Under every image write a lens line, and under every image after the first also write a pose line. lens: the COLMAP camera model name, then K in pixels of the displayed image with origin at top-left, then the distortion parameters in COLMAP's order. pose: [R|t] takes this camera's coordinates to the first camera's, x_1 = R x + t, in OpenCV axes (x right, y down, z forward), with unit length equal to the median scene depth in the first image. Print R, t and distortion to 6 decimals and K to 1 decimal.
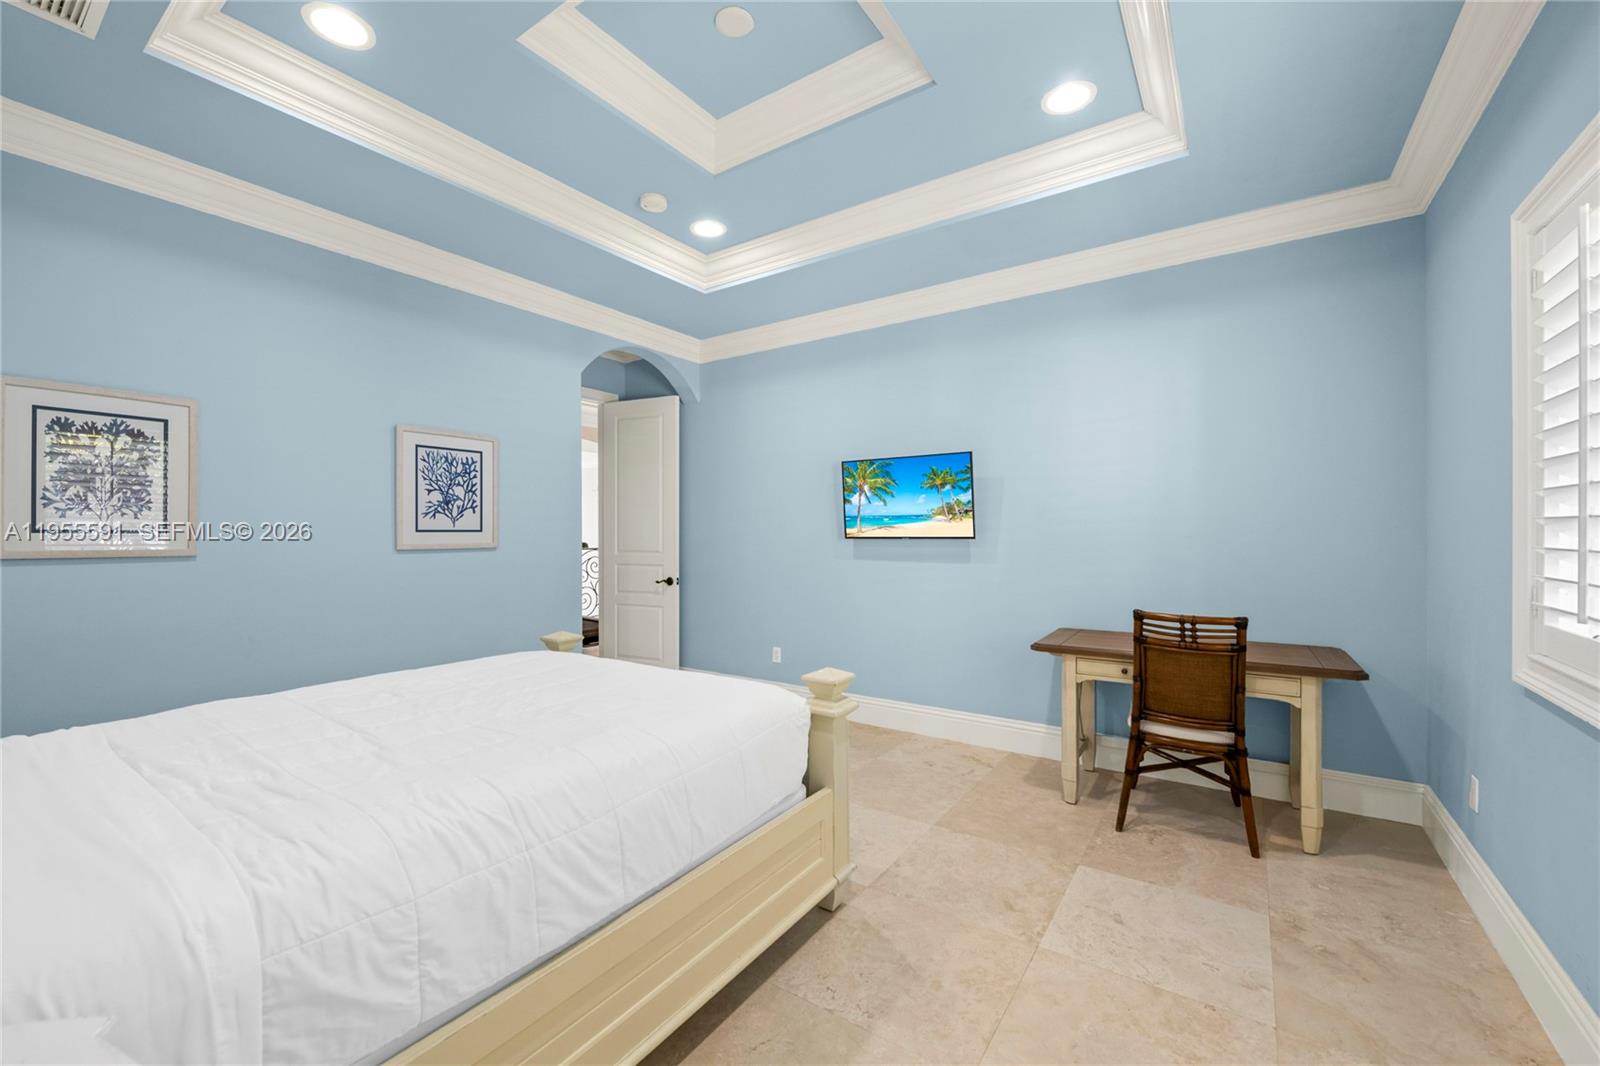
lens RADIAL K [[653.2, 0, 803.7], [0, 653.2, 531.6], [0, 0, 1]] dist [0.002505, 0.000102]
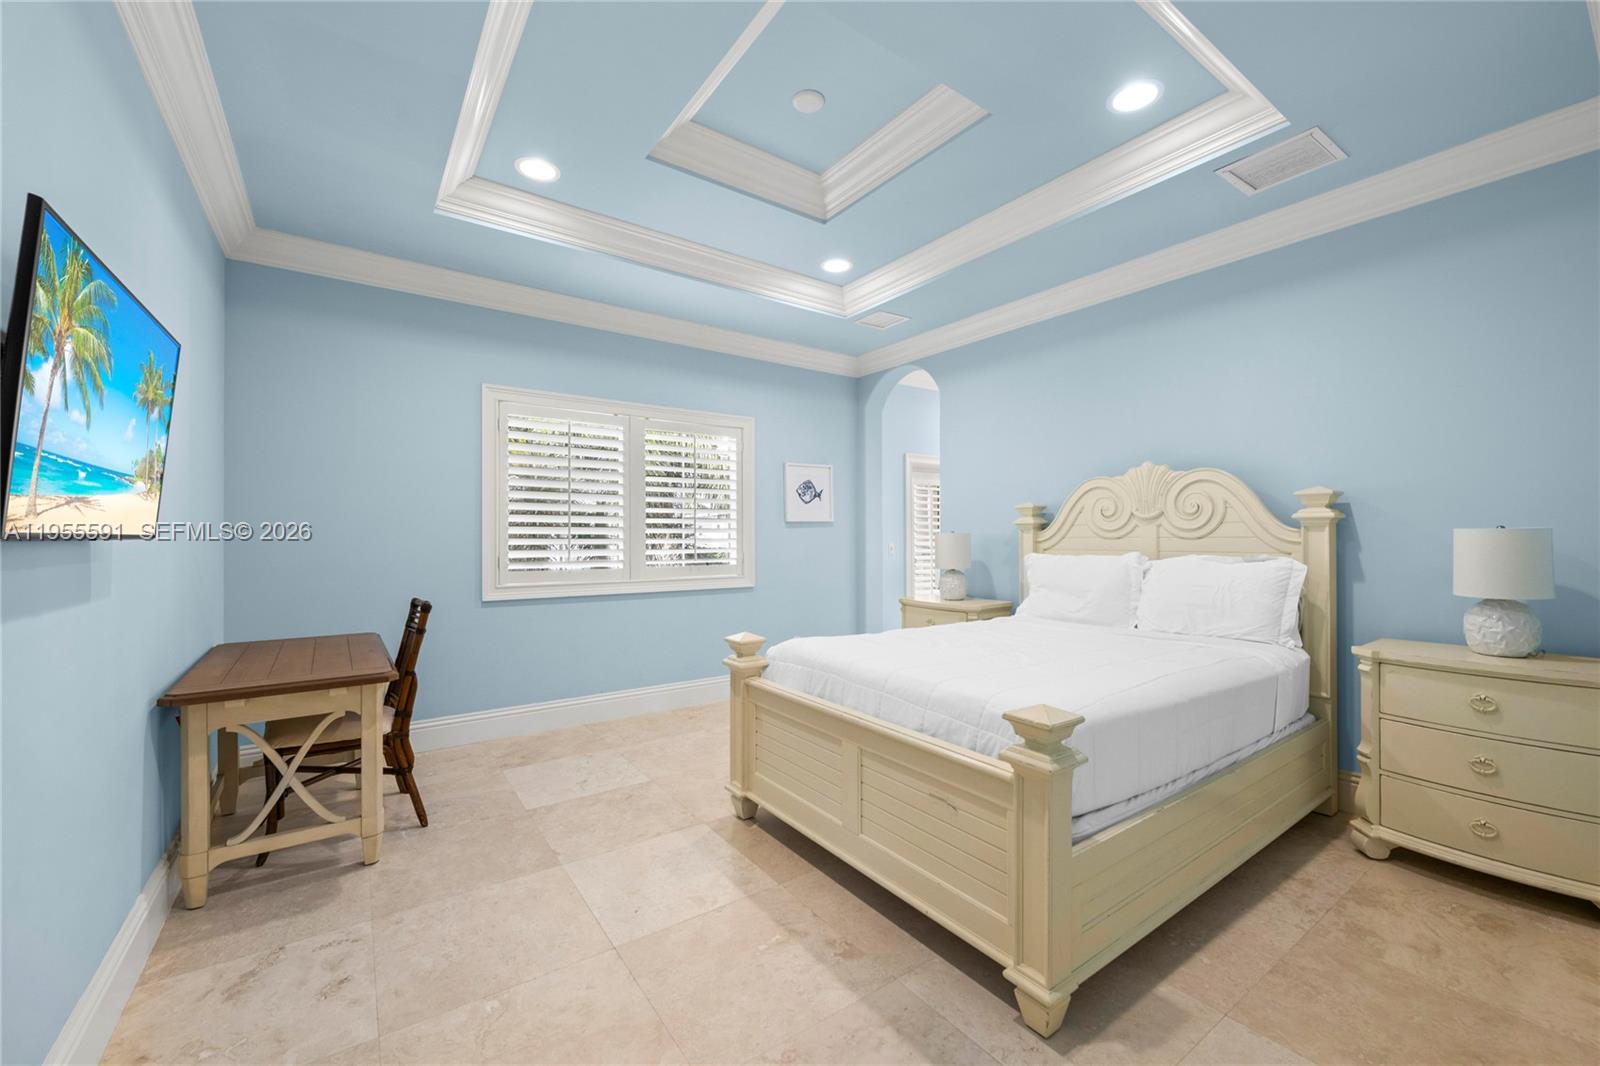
lens RADIAL K [[646.9, 0, 802.9], [0, 646.9, 535.7], [0, 0, 1]] dist [-0.000236, -0.000115]
pose [[-0.939029, 0.004761, 0.343805, -0.480943], [0.003805, 0.999987, -0.003456, 0.018609], [-0.343817, -0.001937, -0.939035, 2.036175]]
